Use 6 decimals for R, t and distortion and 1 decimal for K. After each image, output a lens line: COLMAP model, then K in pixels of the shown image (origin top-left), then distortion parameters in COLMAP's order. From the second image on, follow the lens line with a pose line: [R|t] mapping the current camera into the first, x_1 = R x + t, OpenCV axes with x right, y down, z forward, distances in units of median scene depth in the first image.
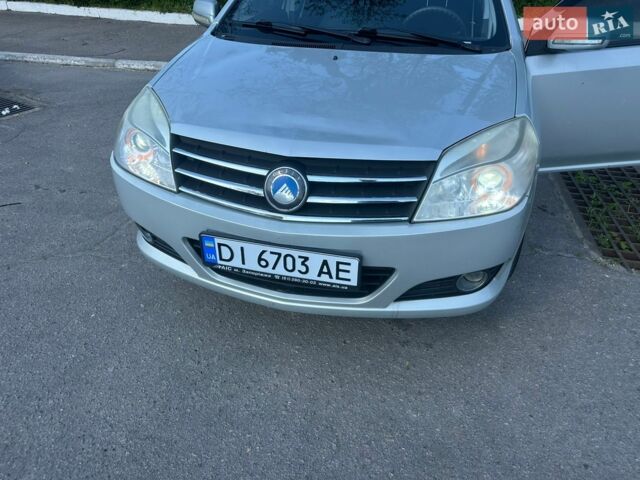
lens RADIAL K [[456.7, 0, 306.2], [0, 456.7, 230.1], [0, 0, 1]] dist [0.004383, 0.000865]
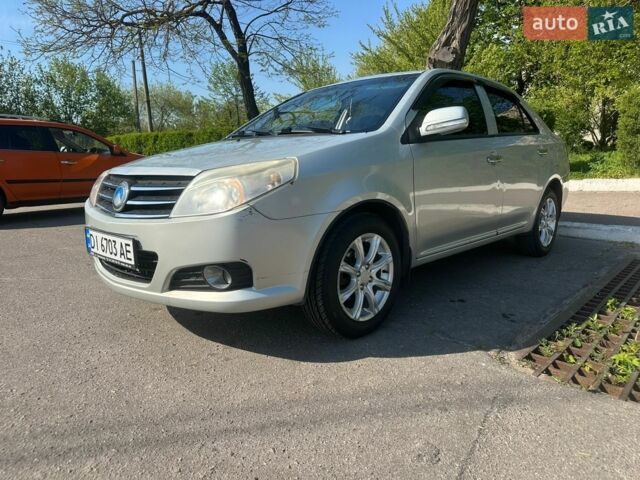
lens RADIAL K [[448.0, 0, 320.0], [0, 448.0, 240.0], [0, 0, 1]] dist [0.000442, -0.000966]
pose [[0.874294, 0.064760, -0.481057, 1.211165], [-0.231194, 0.926980, -0.295393, 0.317770], [0.426801, 0.369478, 0.825425, 0.121224]]
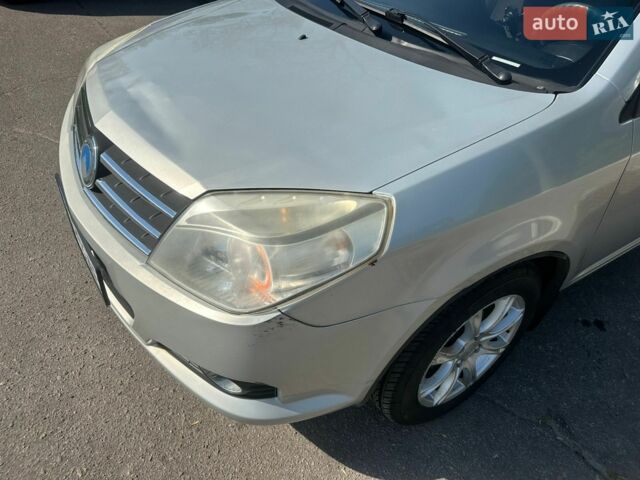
lens RADIAL K [[448.0, 0, 320.0], [0, 448.0, 240.0], [0, 0, 1]] dist [0.000442, -0.000966]
pose [[0.750338, 0.445961, -0.487968, 0.759923], [-0.397626, 0.894175, 0.205777, -0.303129], [0.528097, 0.039626, 0.848259, 0.506316]]
